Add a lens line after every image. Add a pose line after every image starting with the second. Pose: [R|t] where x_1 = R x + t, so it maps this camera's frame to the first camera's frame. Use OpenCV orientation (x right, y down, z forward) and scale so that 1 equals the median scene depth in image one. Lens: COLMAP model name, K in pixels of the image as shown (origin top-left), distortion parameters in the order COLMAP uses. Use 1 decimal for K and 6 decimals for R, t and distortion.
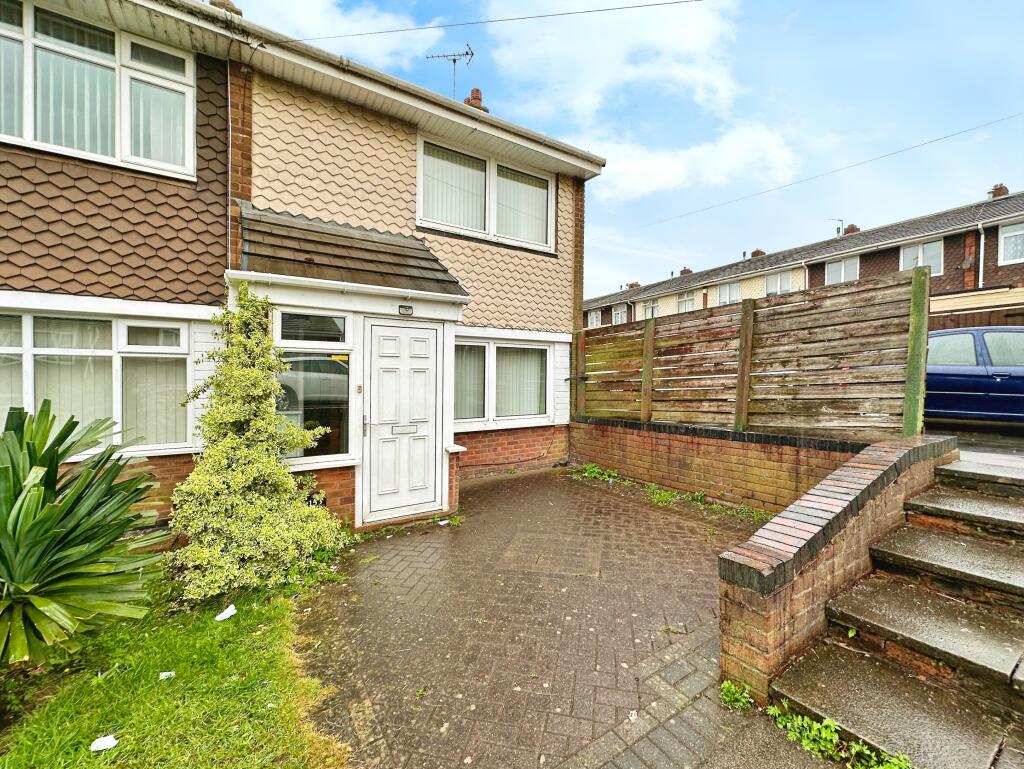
lens RADIAL K [[412.7, 0, 512.4], [0, 412.7, 381.6], [0, 0, 1]] dist [-0.000556, 0.000122]
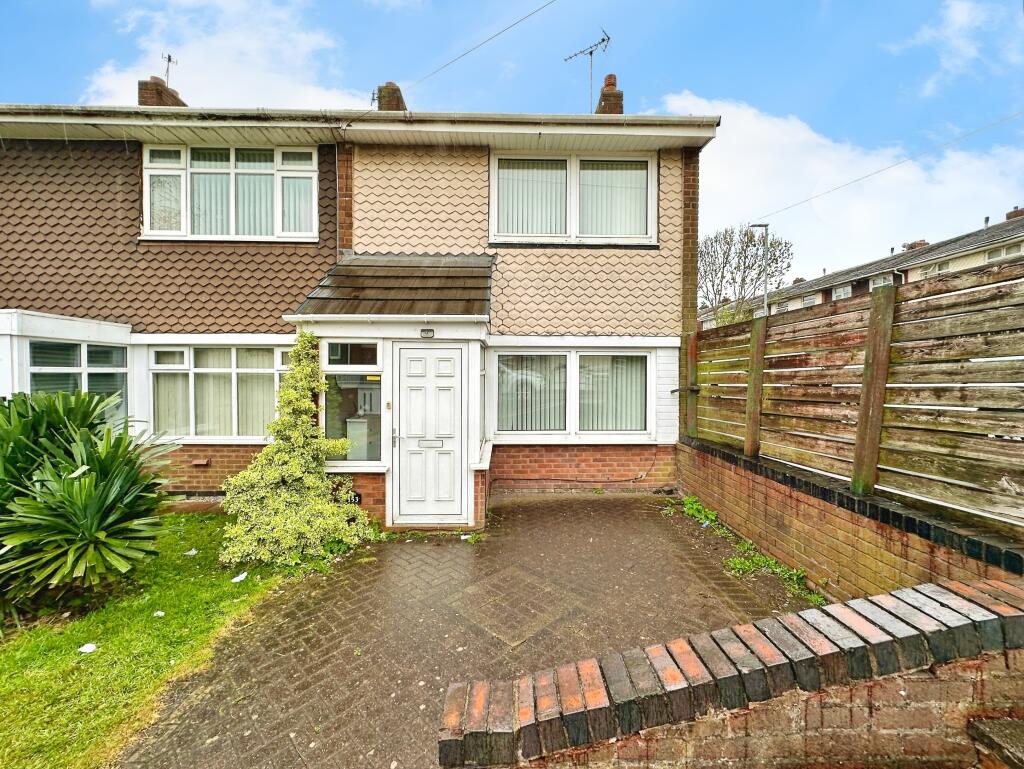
lens RADIAL K [[410.2, 0, 512.2], [0, 410.2, 370.7], [0, 0, 1]] dist [-0.000495, 0.000152]
pose [[0.857676, 0.007828, -0.514131, 0.428736], [-0.007962, 0.999966, 0.001942, -0.070848], [0.514129, 0.002429, 0.857709, 0.175328]]
